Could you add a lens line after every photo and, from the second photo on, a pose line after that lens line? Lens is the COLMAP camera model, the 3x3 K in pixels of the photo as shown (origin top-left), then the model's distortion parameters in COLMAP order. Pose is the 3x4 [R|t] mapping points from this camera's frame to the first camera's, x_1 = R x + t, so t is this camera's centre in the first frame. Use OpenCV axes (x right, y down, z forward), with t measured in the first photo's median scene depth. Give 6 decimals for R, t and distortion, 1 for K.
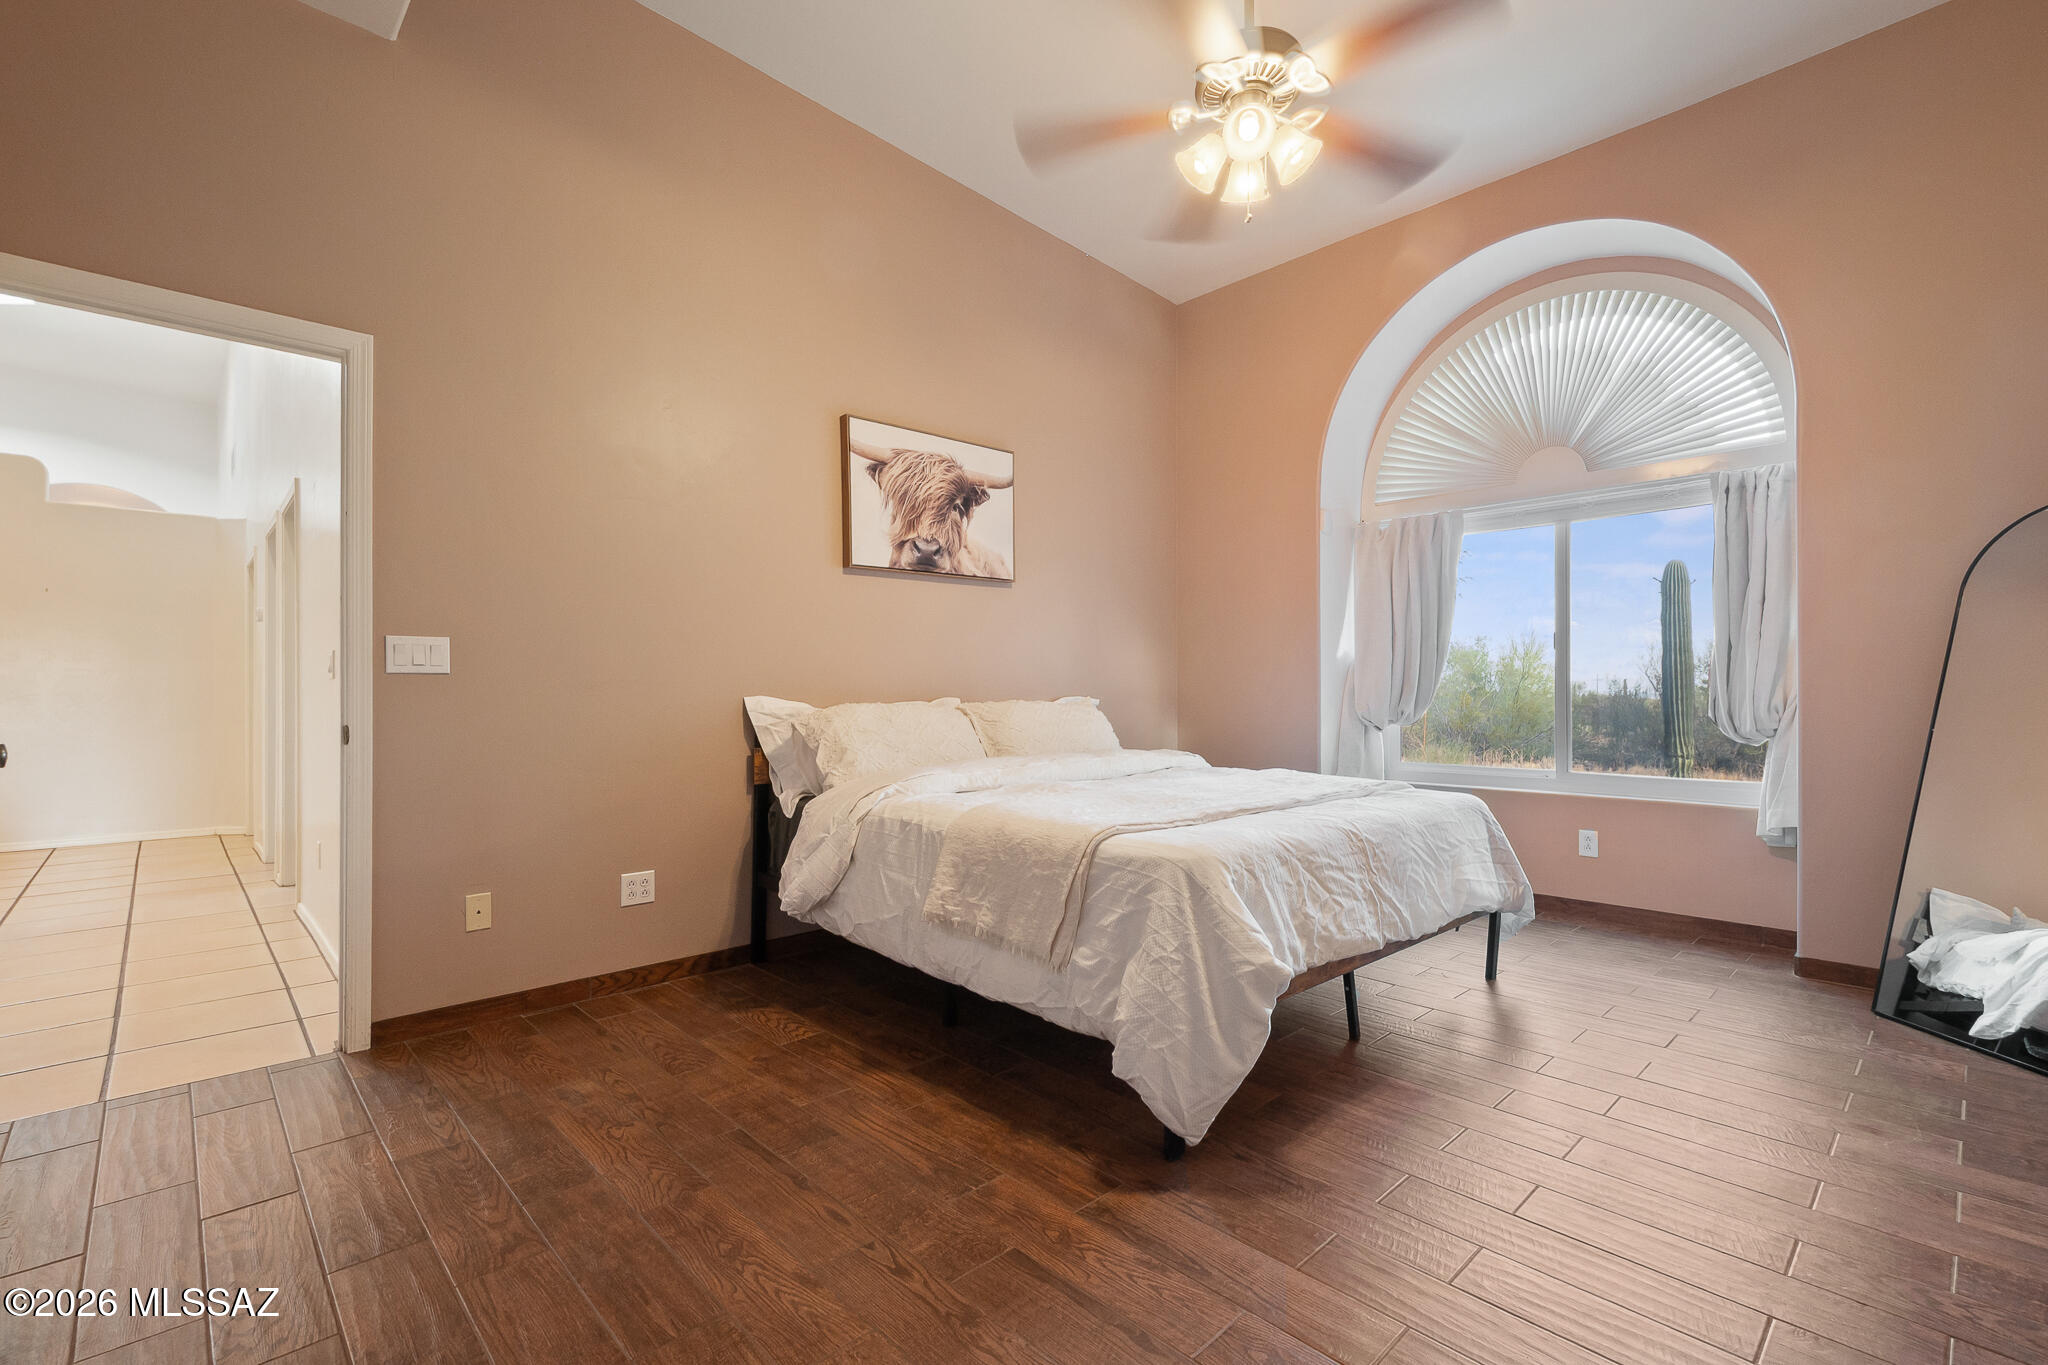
lens RADIAL K [[918.0, 0, 1017.1], [0, 918.0, 686.5], [0, 0, 1]] dist [0.002273, 0.000020]
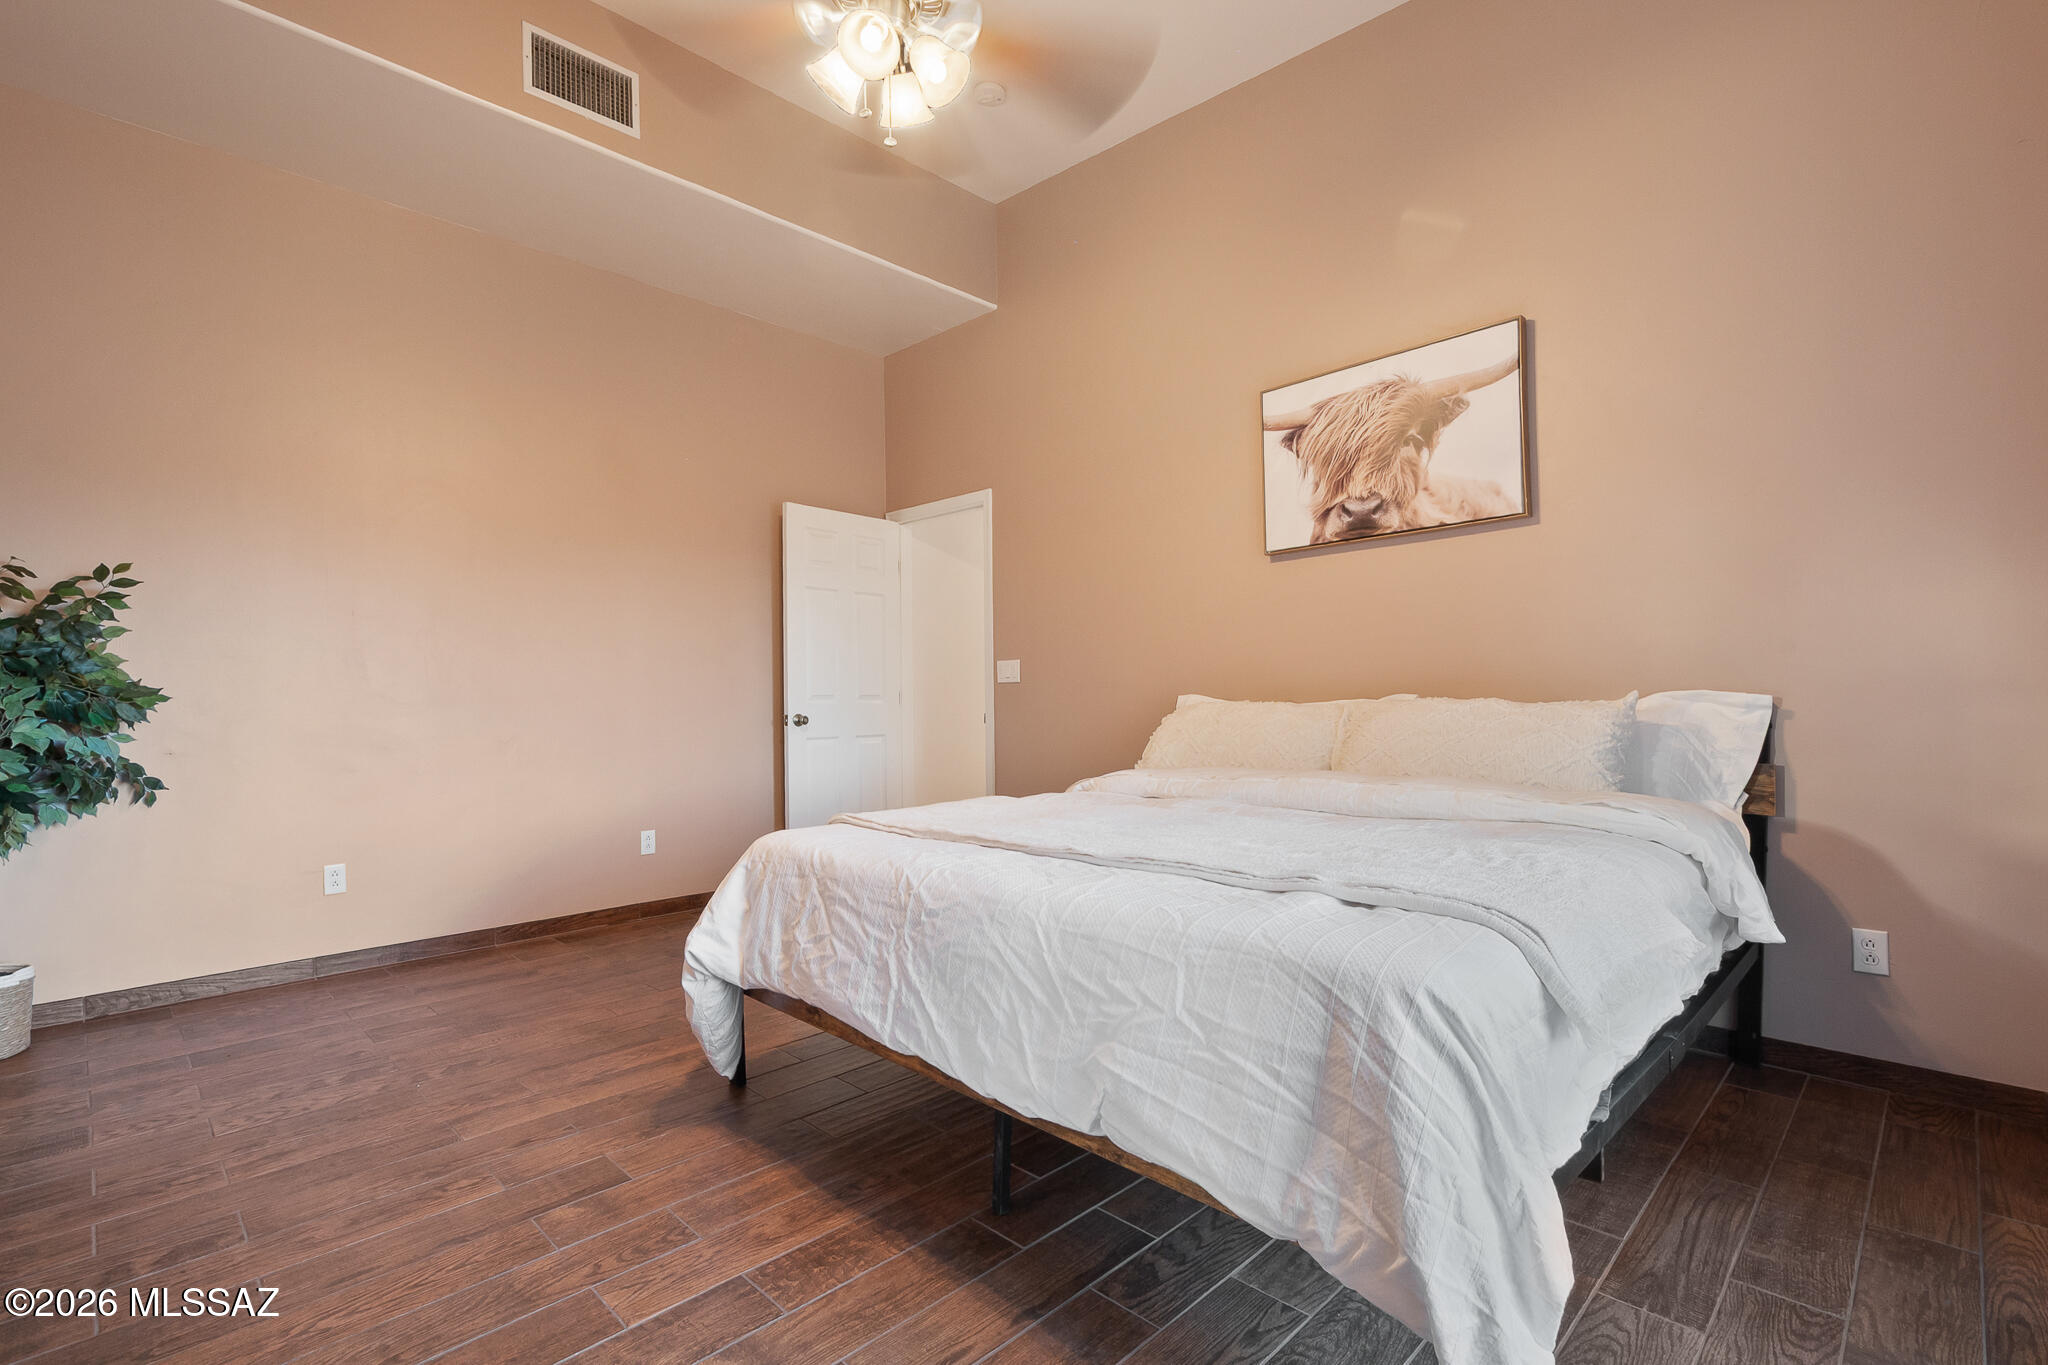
lens RADIAL K [[918.0, 0, 1017.6], [0, 918.0, 694.8], [0, 0, 1]] dist [0.002273, 0.000020]
pose [[0.035822, -0.003780, -0.999351, 0.697342], [0.020699, 0.999781, -0.003040, 0.008728], [0.999144, -0.020577, 0.035893, 0.672700]]
